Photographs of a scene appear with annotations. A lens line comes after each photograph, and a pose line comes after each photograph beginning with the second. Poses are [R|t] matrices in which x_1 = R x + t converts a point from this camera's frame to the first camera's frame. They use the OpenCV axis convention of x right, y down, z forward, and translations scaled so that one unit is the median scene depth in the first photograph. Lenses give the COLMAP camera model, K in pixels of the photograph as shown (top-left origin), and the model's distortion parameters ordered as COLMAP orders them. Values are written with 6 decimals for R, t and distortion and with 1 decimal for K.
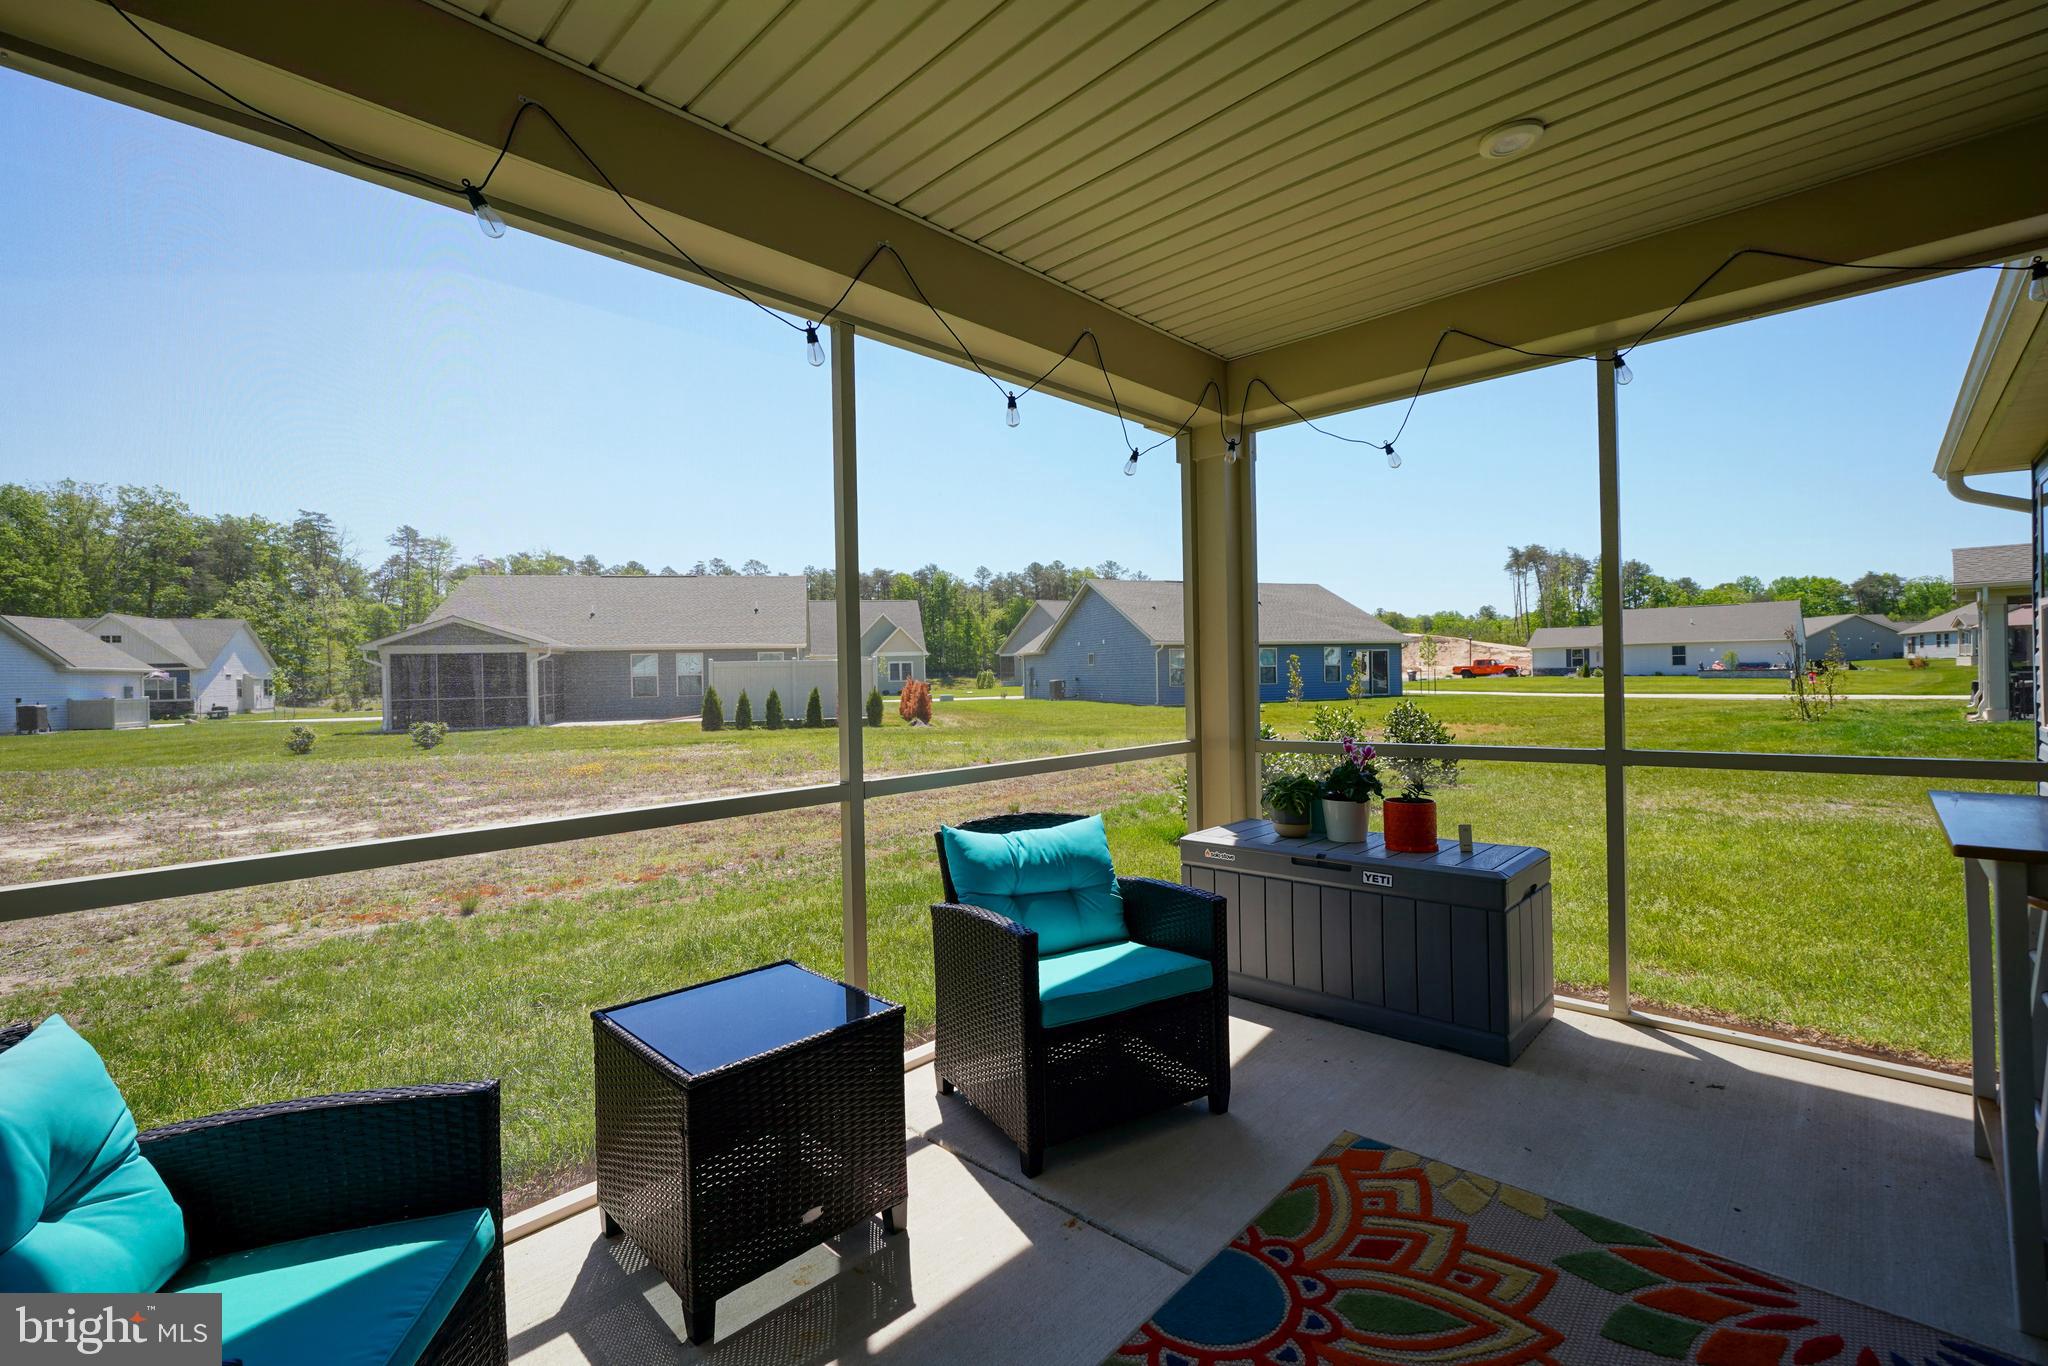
lens RADIAL K [[886.2, 0, 1010.0], [0, 886.2, 680.6], [0, 0, 1]] dist [-0.007323, 0.004626]
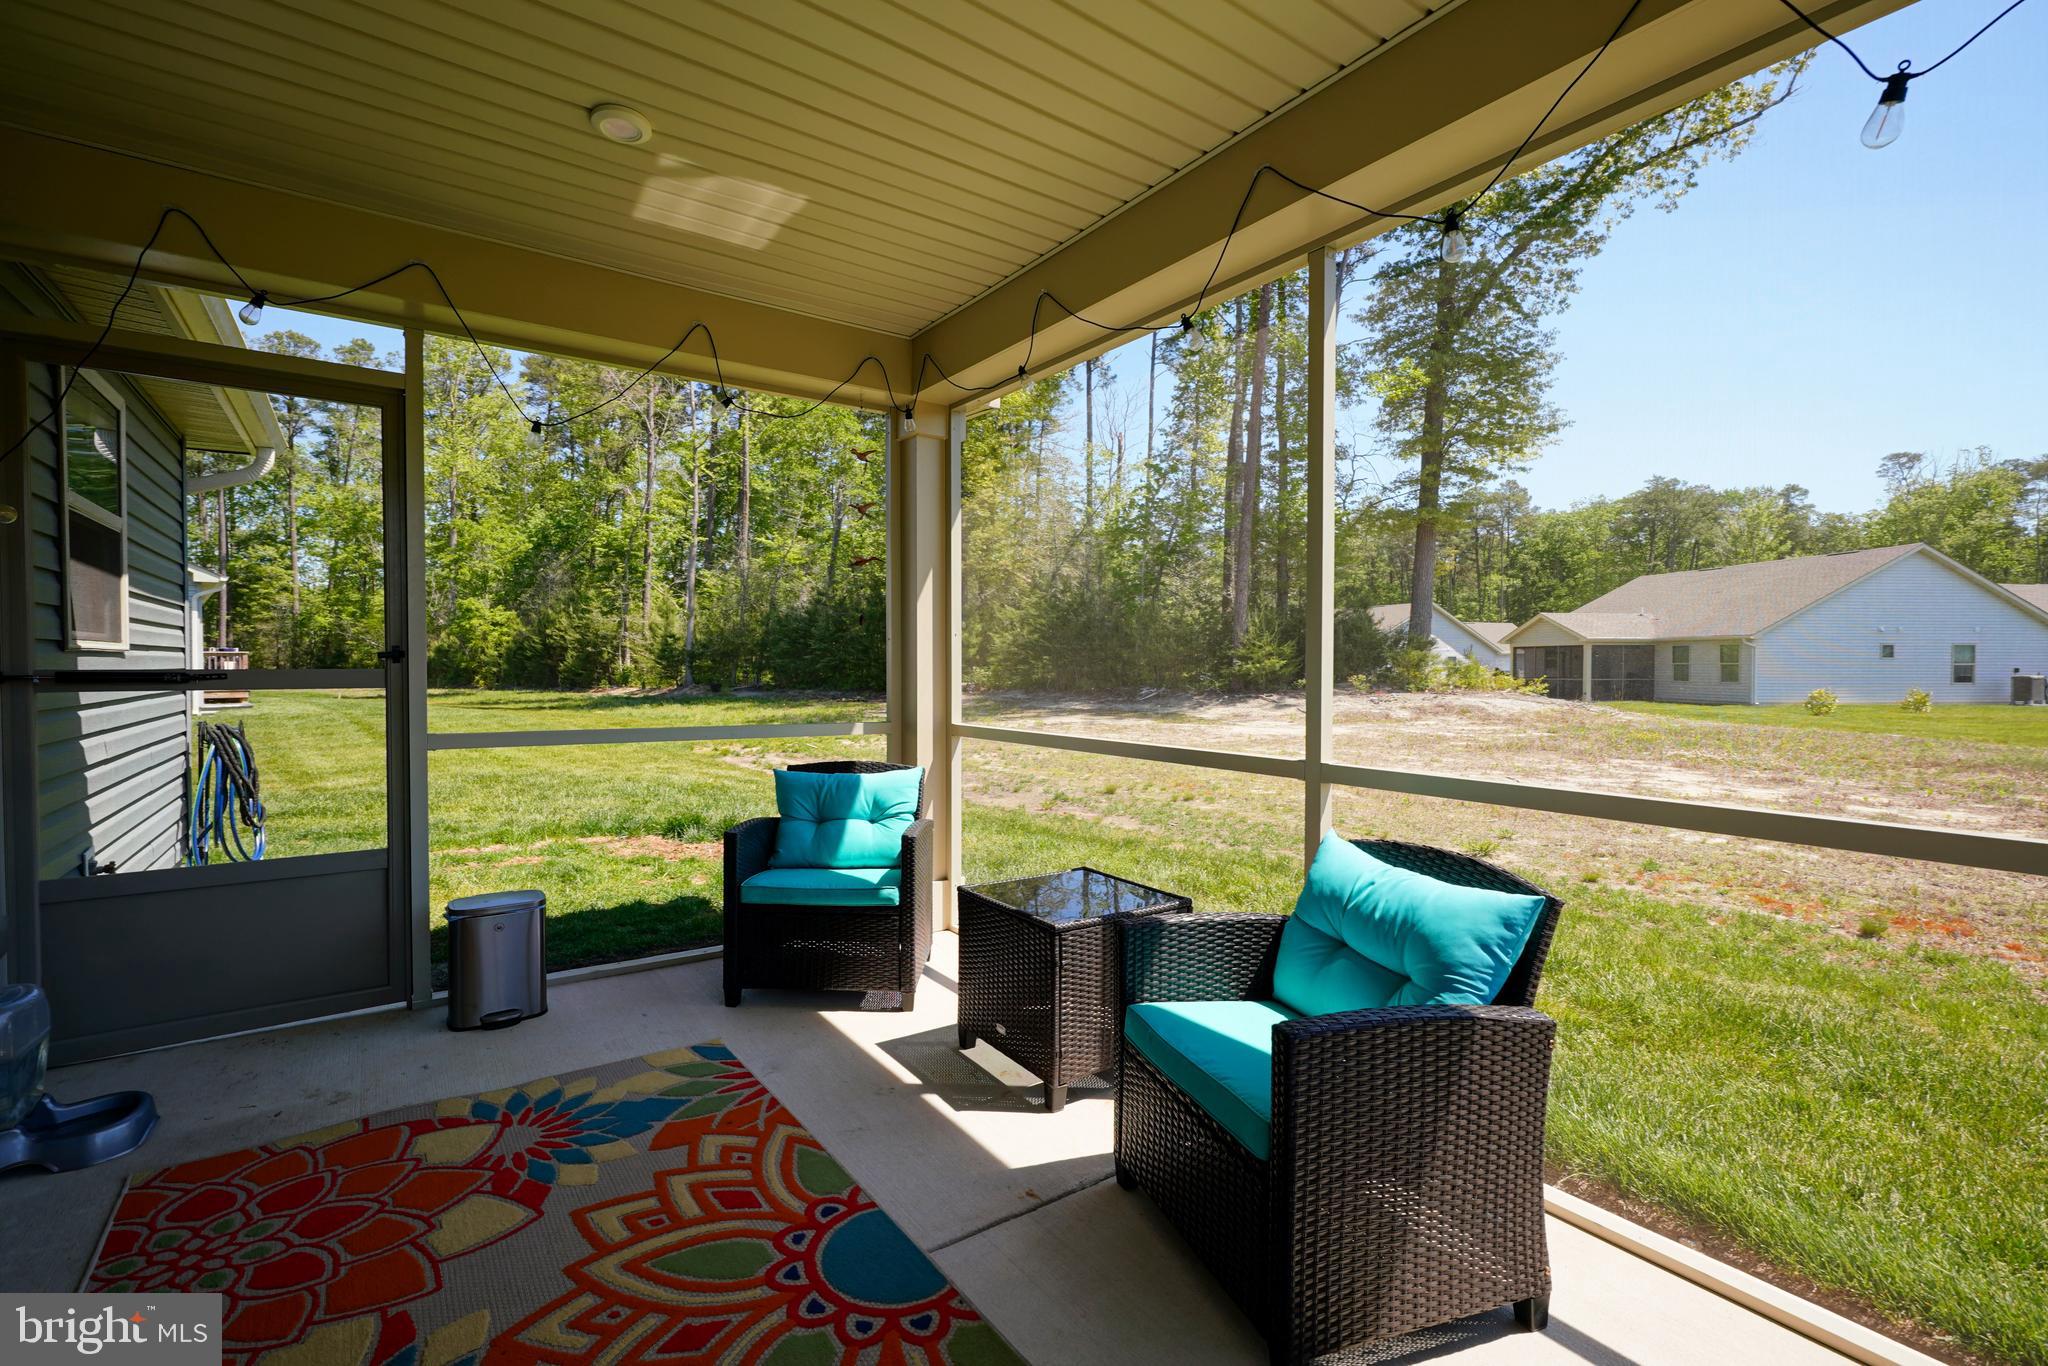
lens RADIAL K [[886.2, 0, 1010.0], [0, 886.2, 680.6], [0, 0, 1]] dist [-0.007323, 0.004626]
pose [[-0.183716, 0.038497, -0.982225, 1.080934], [-0.004891, 0.999185, 0.040077, -0.002389], [0.982967, 0.012167, -0.183378, 1.209352]]
